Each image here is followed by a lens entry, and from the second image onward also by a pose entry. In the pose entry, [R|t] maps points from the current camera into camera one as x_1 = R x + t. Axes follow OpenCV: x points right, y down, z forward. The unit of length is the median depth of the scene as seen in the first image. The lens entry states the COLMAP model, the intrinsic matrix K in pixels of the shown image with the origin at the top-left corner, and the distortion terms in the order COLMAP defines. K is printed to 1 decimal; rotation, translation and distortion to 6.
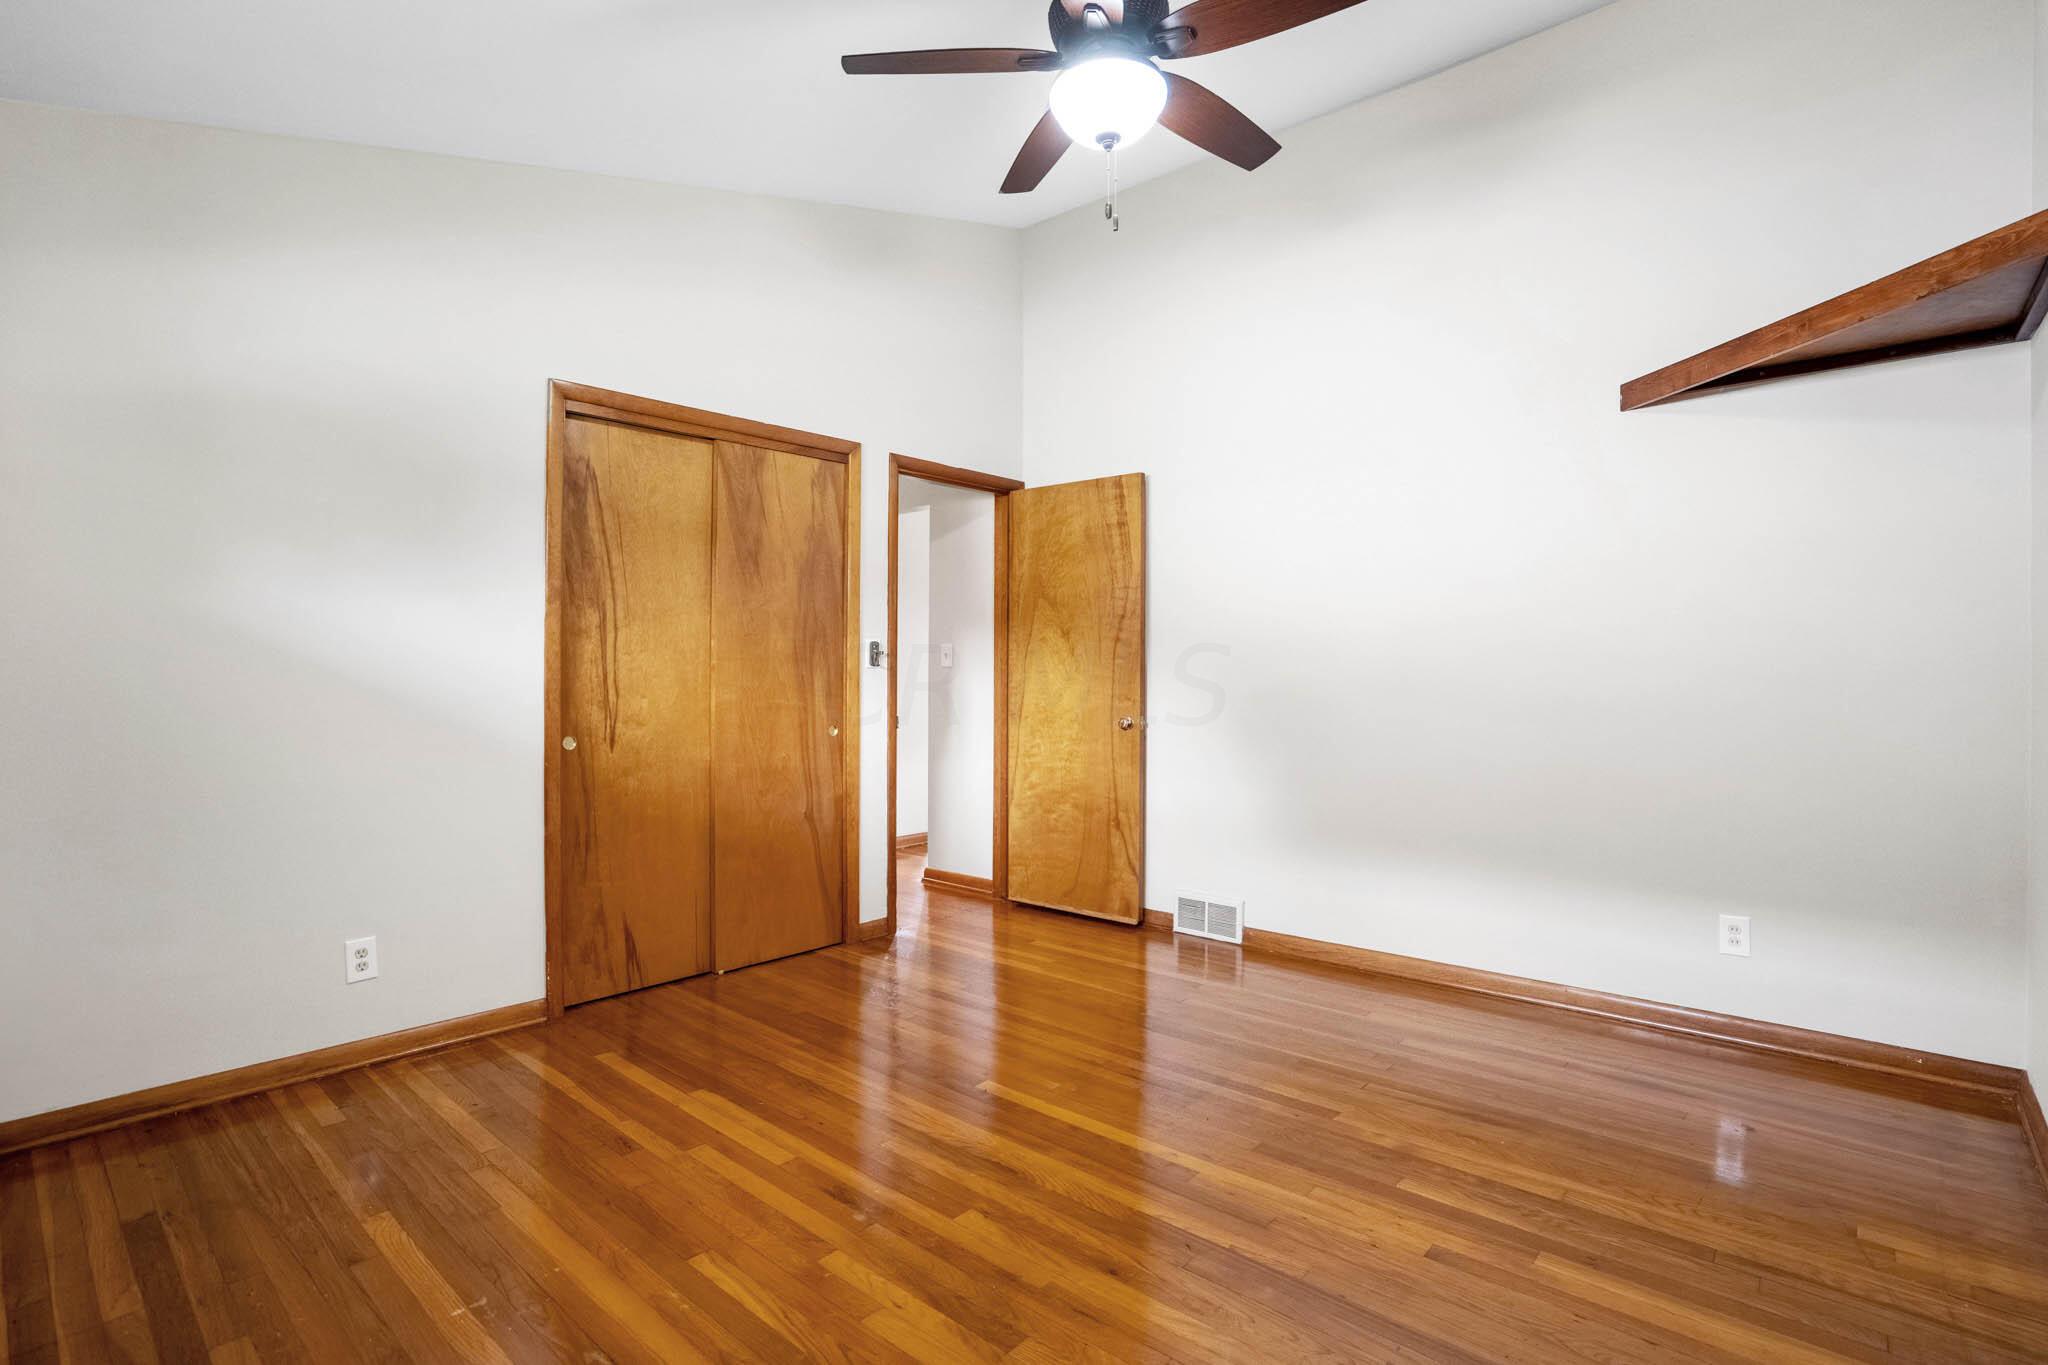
lens RADIAL K [[986.8, 0, 1024.0], [0, 986.8, 682.5], [0, 0, 1]] dist [-0.074046, 0.015184]
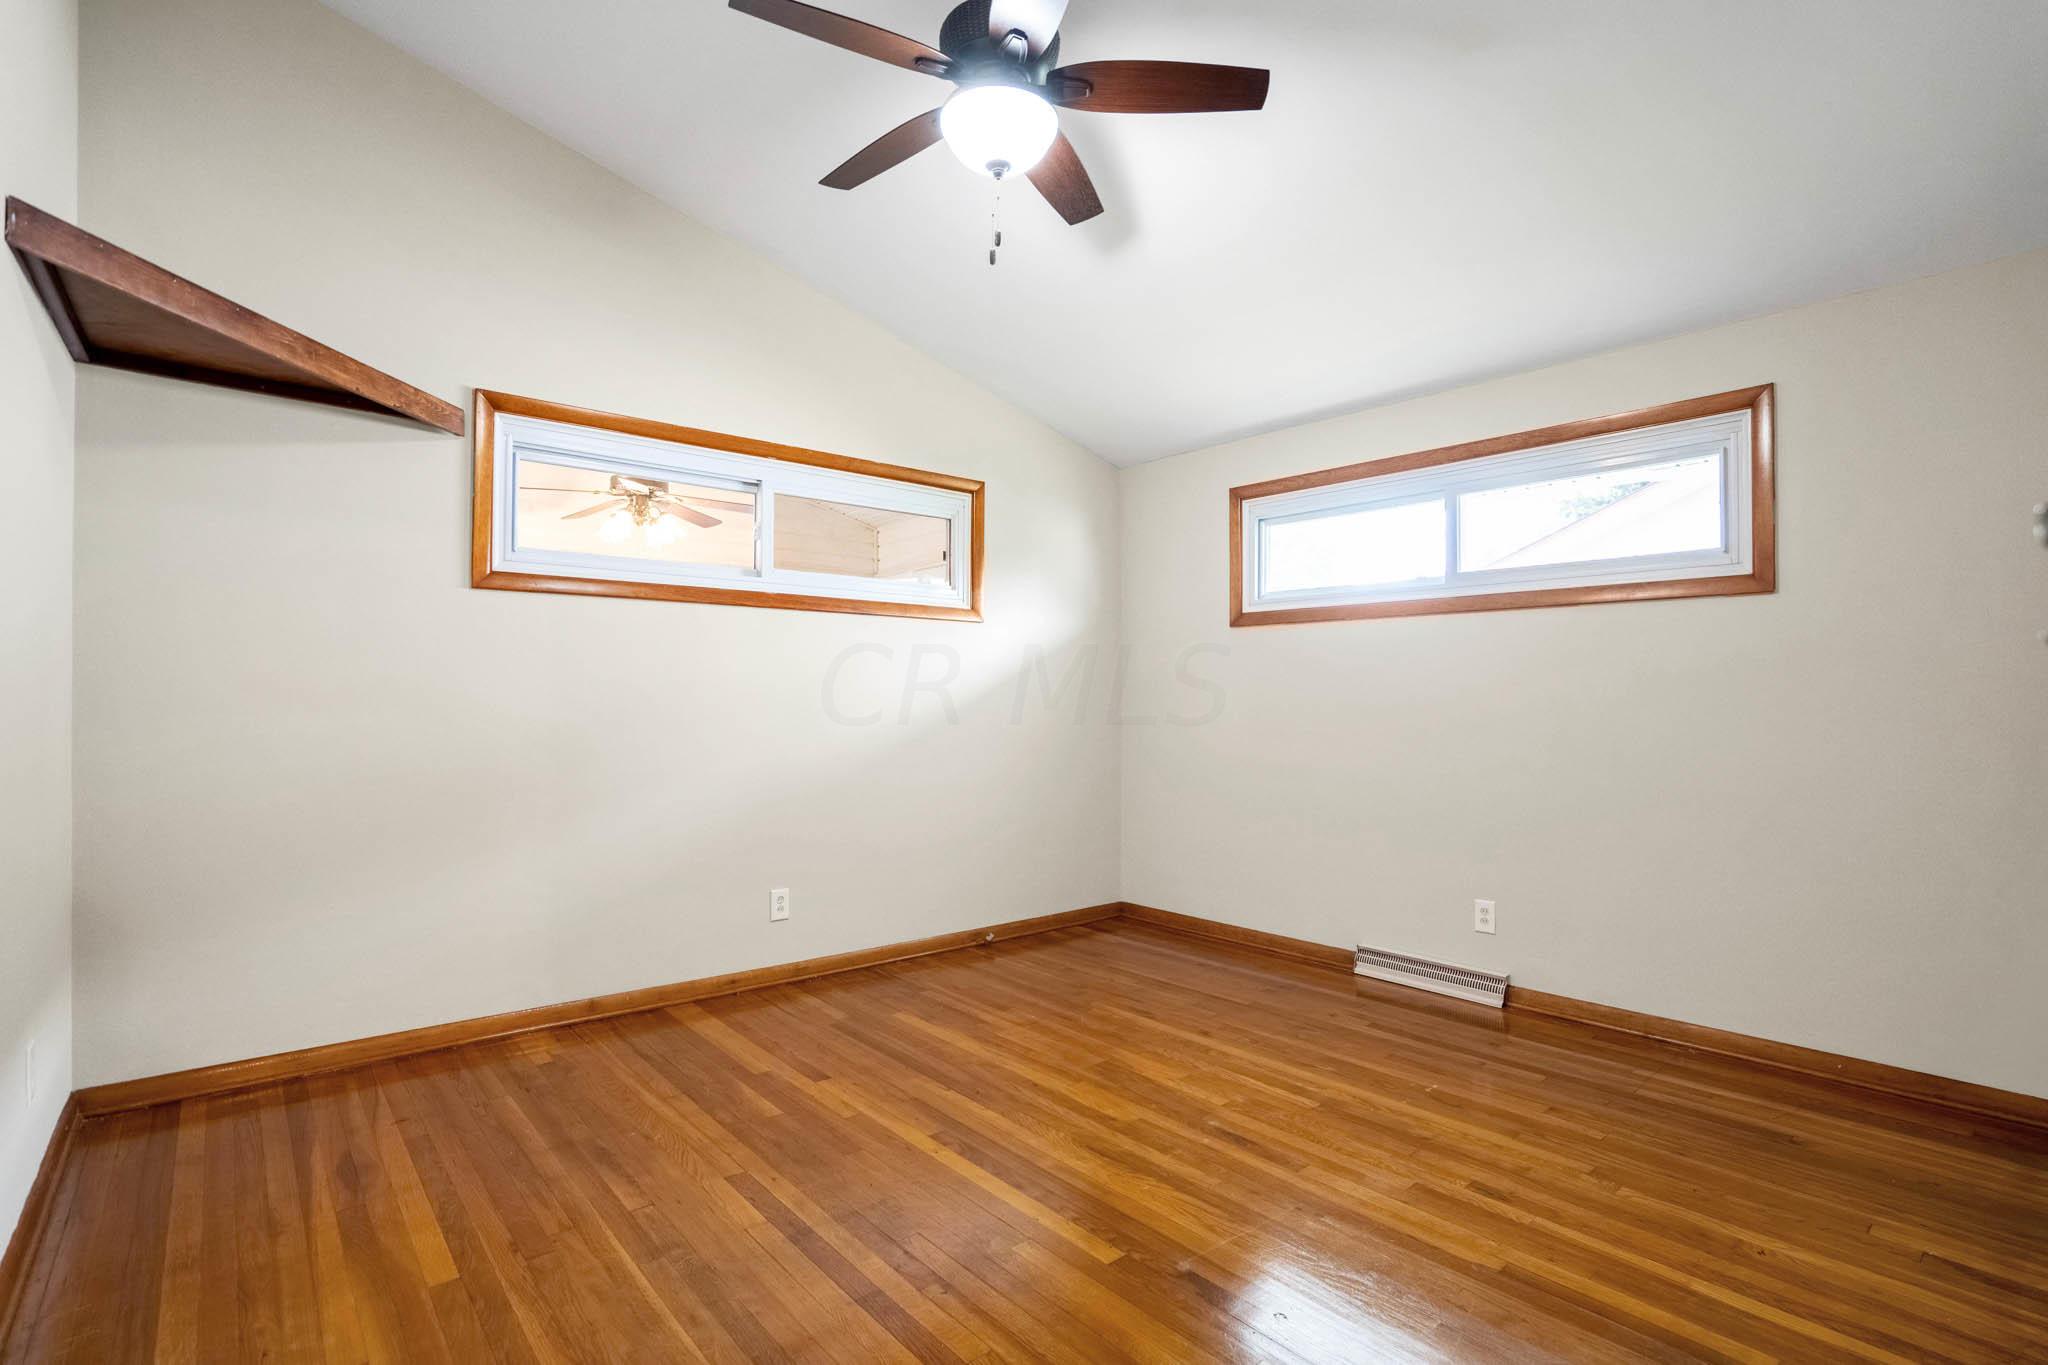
lens RADIAL K [[986.8, 0, 1024.0], [0, 986.8, 682.5], [0, 0, 1]] dist [-0.074046, 0.015184]
pose [[-0.989435, -0.005593, 0.144872, -0.101786], [-0.007879, 0.999853, -0.015213, -0.016900], [-0.144766, -0.016193, -0.989333, 2.288479]]
